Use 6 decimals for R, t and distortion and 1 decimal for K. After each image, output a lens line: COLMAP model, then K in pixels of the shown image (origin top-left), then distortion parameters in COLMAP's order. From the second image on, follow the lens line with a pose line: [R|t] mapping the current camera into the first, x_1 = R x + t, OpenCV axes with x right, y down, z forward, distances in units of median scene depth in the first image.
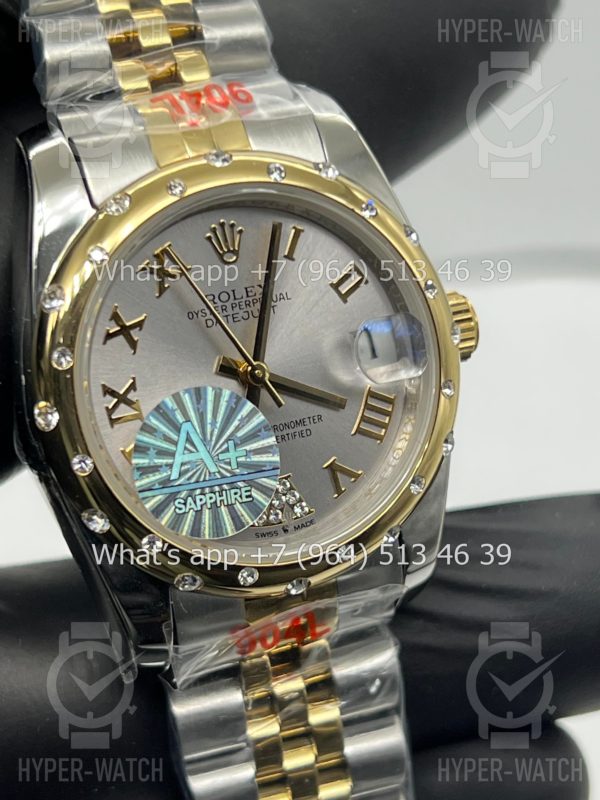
lens RADIAL K [[1830.4, 0, 298.7], [0, 1830.4, 385.6], [0, 0, 1]] dist [0.226362, 0.000000]
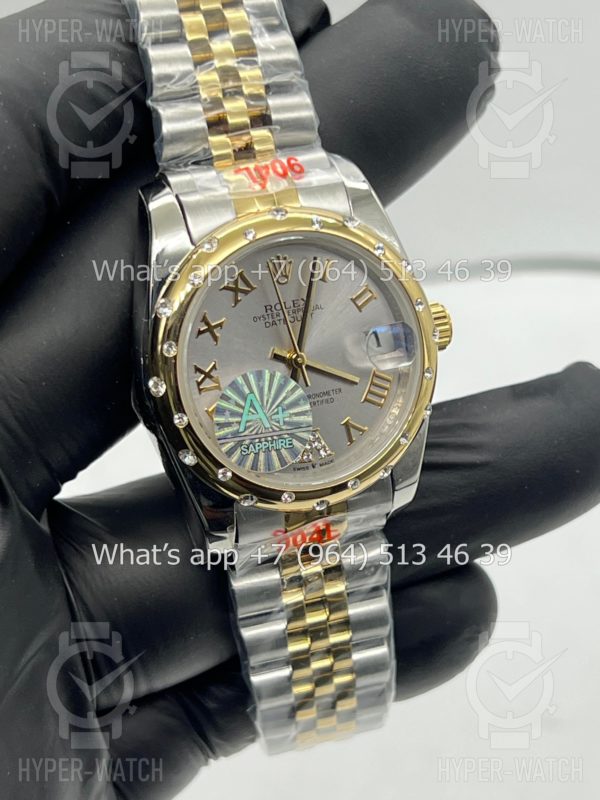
lens RADIAL K [[1830.4, 0, 325.3], [0, 1830.4, 414.6], [0, 0, 1]] dist [0.226362, 0.000000]
pose [[0.999197, 0.037254, 0.014743, -0.021760], [-0.038401, 0.995451, 0.087188, -0.093268], [-0.011428, -0.087684, 0.996083, -0.472135]]
